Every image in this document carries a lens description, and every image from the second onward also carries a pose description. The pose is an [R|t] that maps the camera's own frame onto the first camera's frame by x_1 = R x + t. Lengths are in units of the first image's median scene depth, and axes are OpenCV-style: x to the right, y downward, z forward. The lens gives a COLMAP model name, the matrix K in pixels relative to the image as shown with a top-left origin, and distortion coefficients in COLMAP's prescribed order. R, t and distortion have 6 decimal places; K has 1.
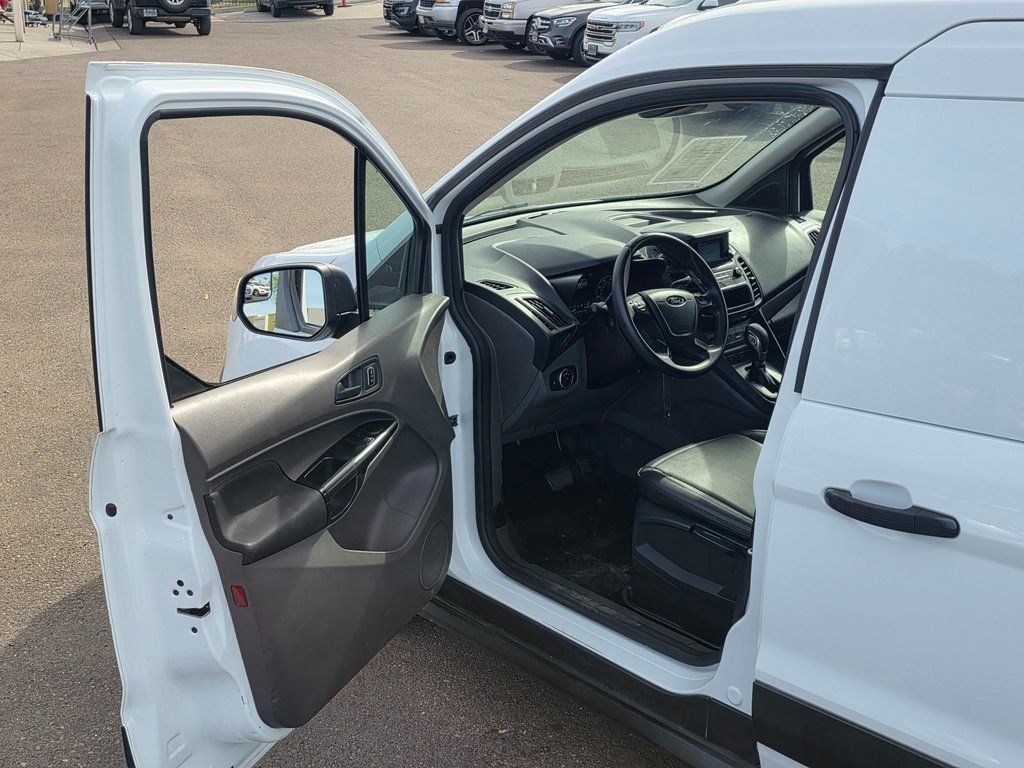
lens RADIAL K [[1186.4, 0, 512.0], [0, 1186.4, 384.0], [0, 0, 1]] dist [0.011129, 0.012292]
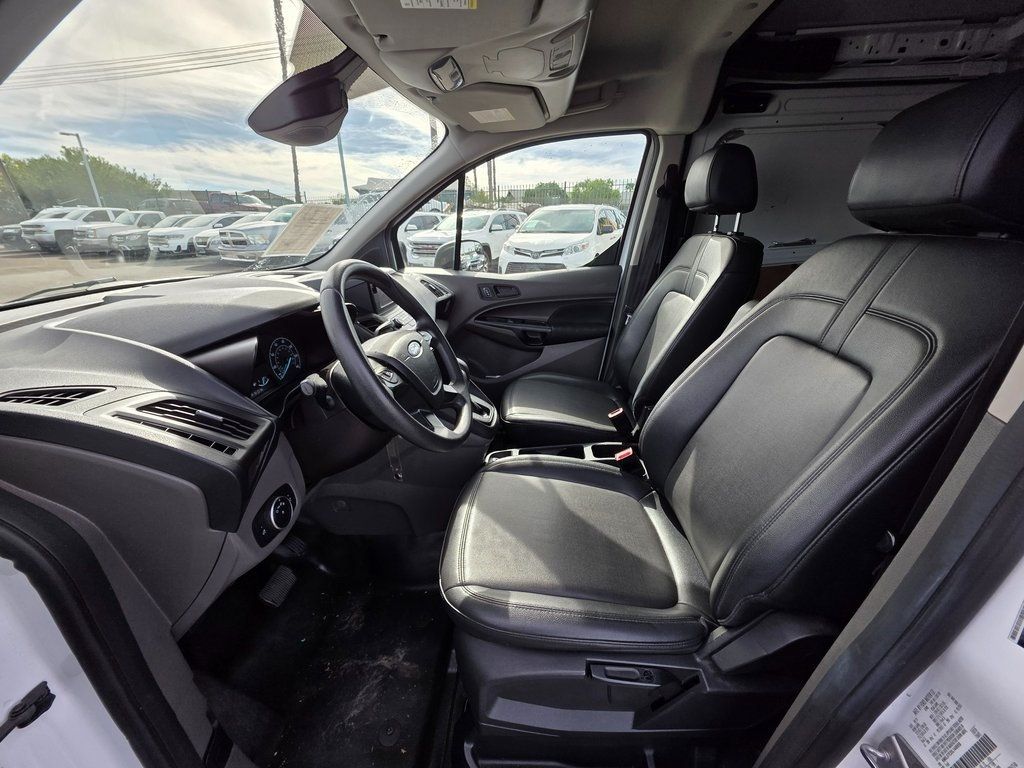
lens RADIAL K [[404.6, 0, 512.0], [0, 404.6, 384.0], [0, 0, 1]] dist [0.003713, 0.000687]
pose [[0.721923, -0.258699, 0.641795, 0.015100], [0.231948, 0.964298, 0.127789, -0.065051], [-0.651941, 0.056610, 0.756154, 0.750167]]
